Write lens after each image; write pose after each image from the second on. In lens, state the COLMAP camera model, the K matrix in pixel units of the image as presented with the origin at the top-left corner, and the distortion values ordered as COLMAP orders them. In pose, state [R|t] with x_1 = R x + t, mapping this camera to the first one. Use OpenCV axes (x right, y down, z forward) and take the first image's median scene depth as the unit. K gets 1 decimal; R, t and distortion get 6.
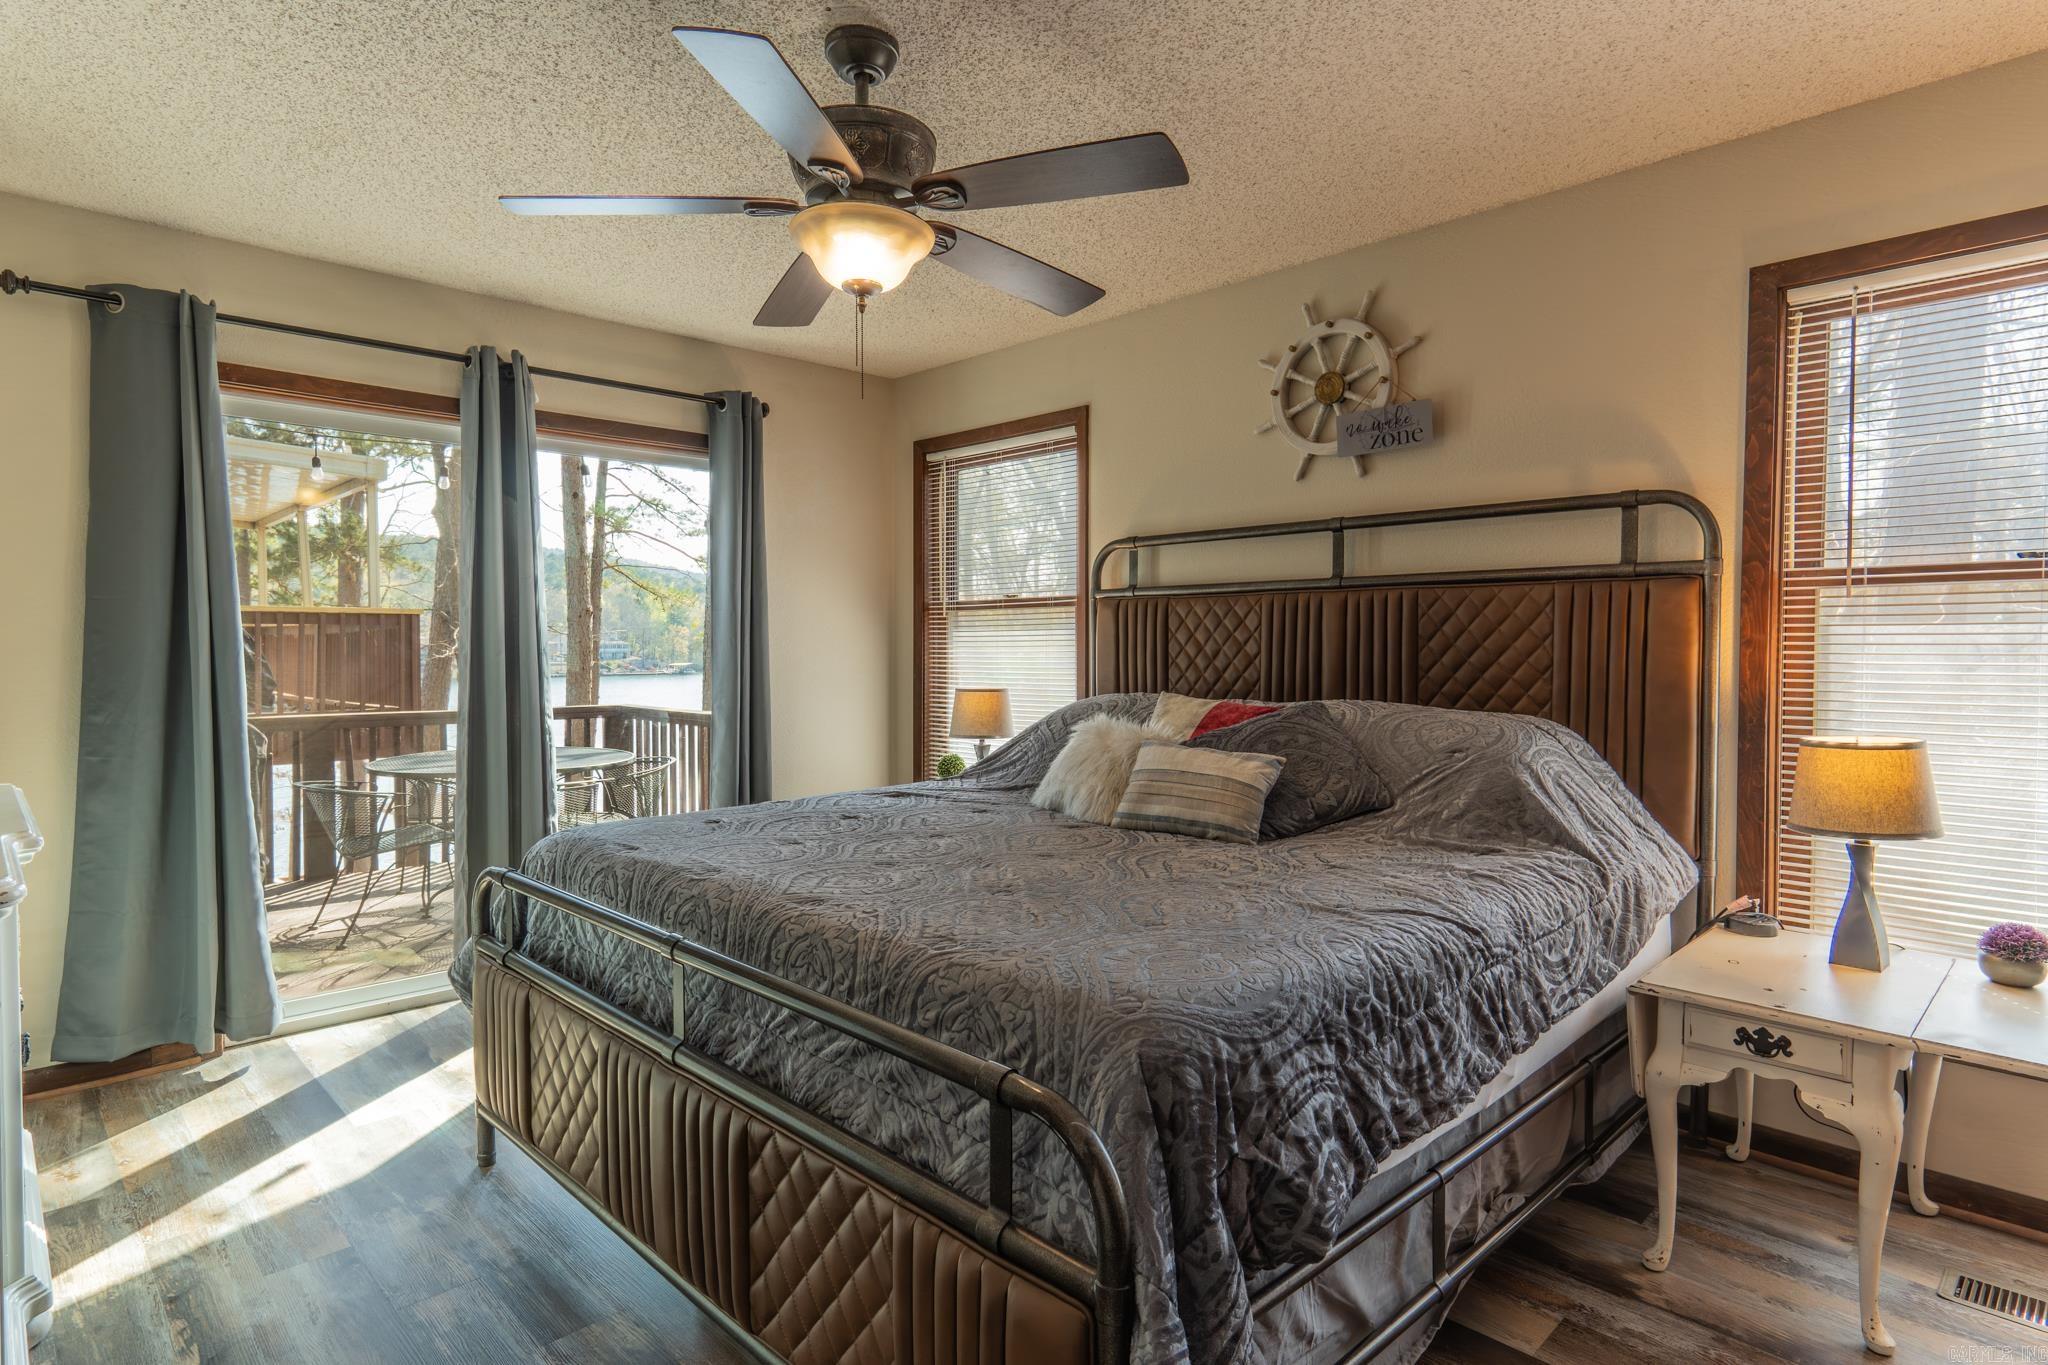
lens RADIAL K [[1097.9, 0, 1022.0], [0, 1097.9, 682.0], [0, 0, 1]] dist [0.005138, 0.001531]
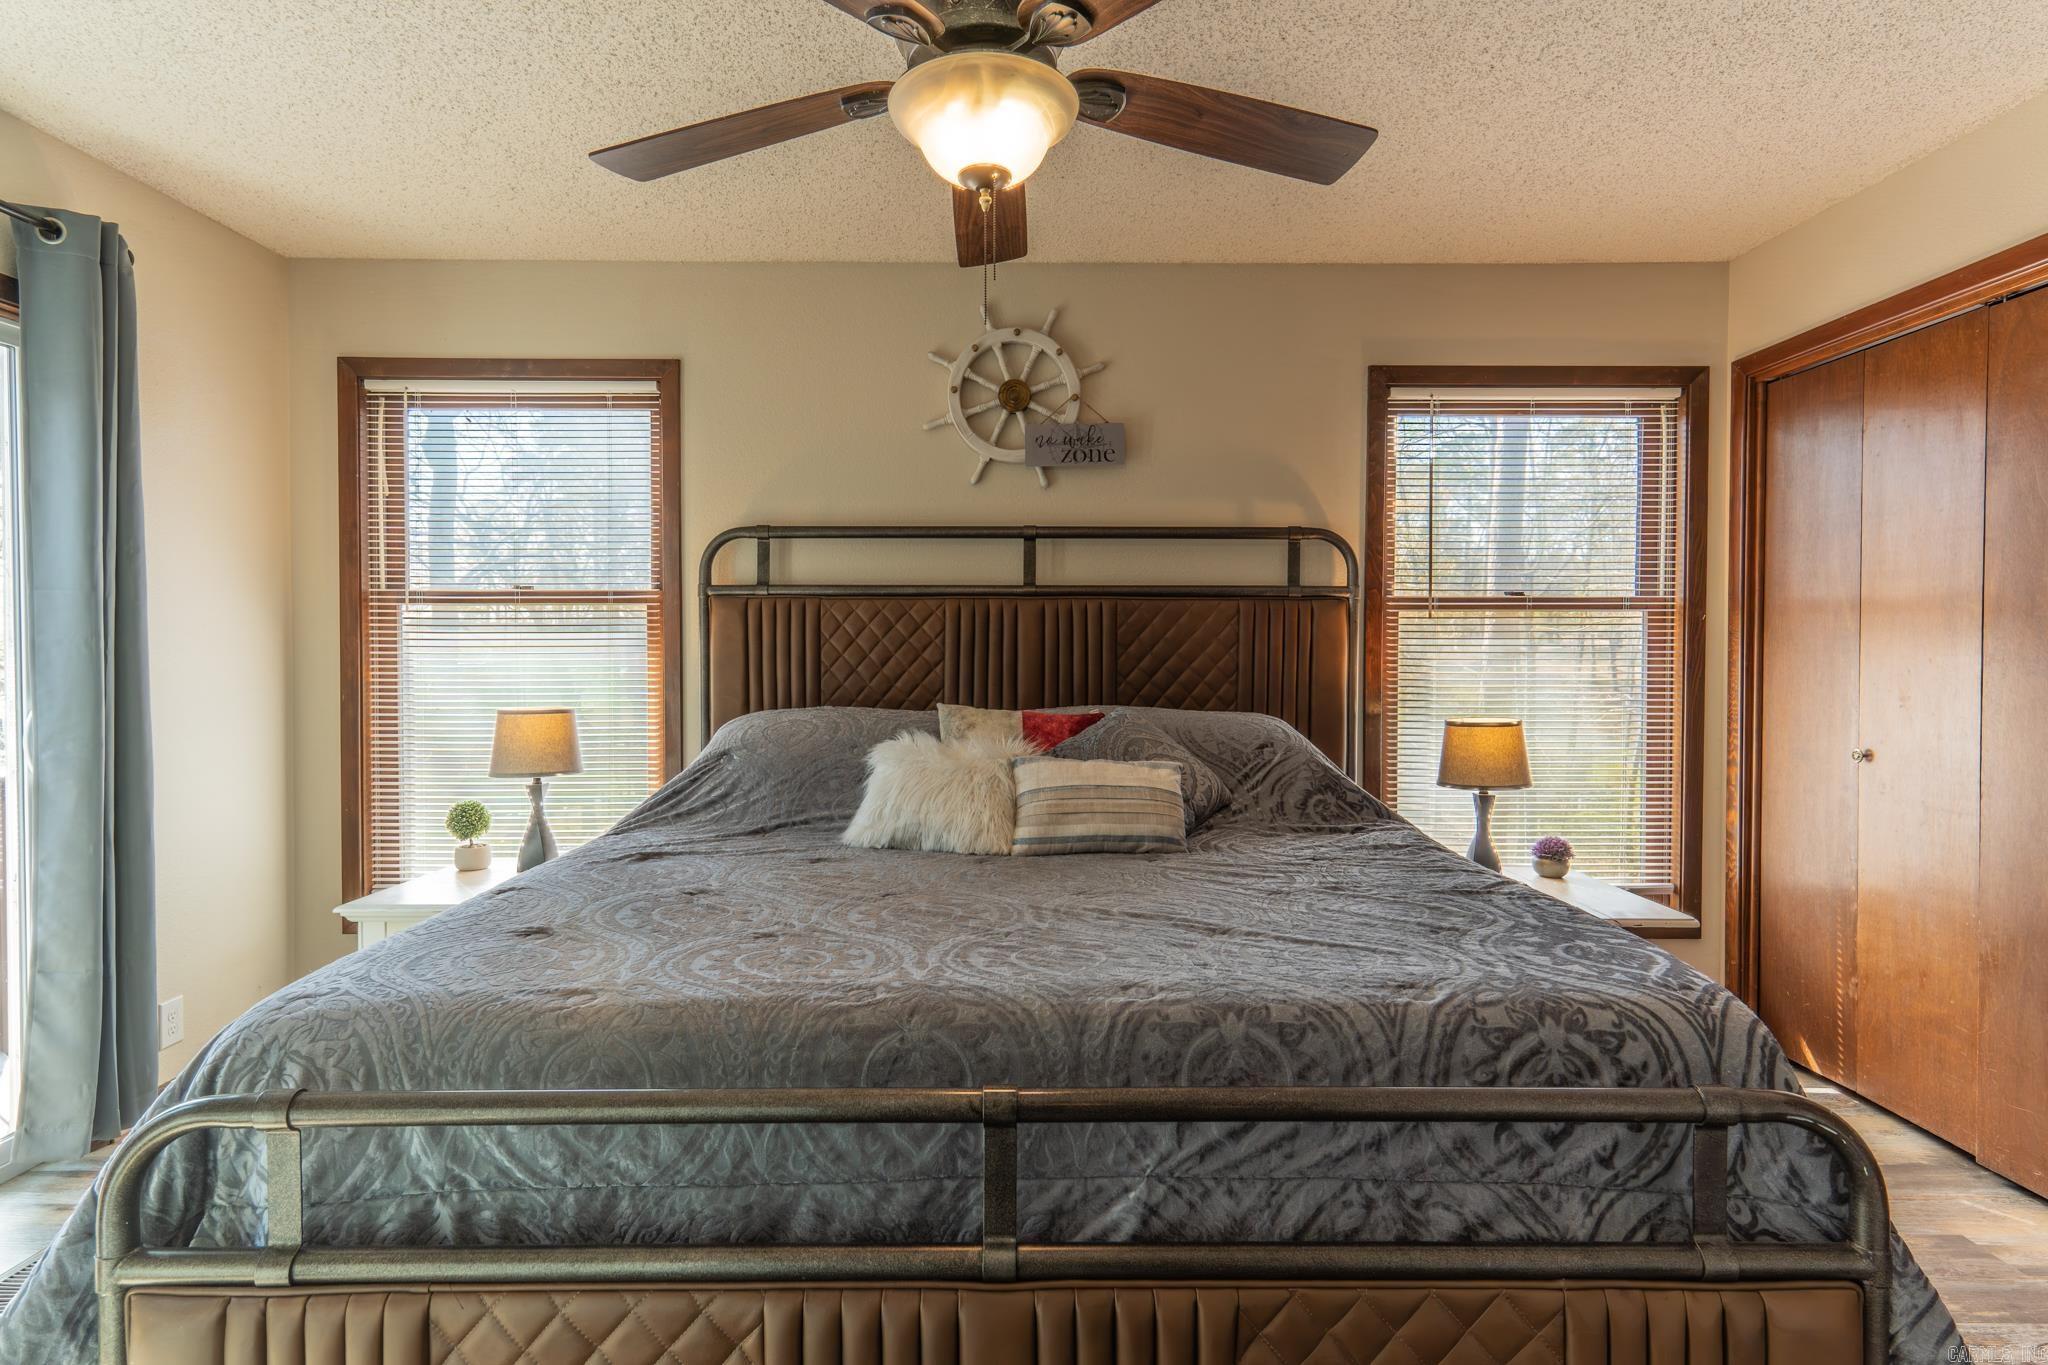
lens RADIAL K [[1097.9, 0, 1028.2], [0, 1097.9, 686.5], [0, 0, 1]] dist [0.005138, 0.001531]
pose [[0.691478, -0.019118, 0.722144, -0.443429], [0.022743, 0.999730, 0.004689, -0.006965], [-0.722039, 0.013181, 0.691727, 0.306166]]
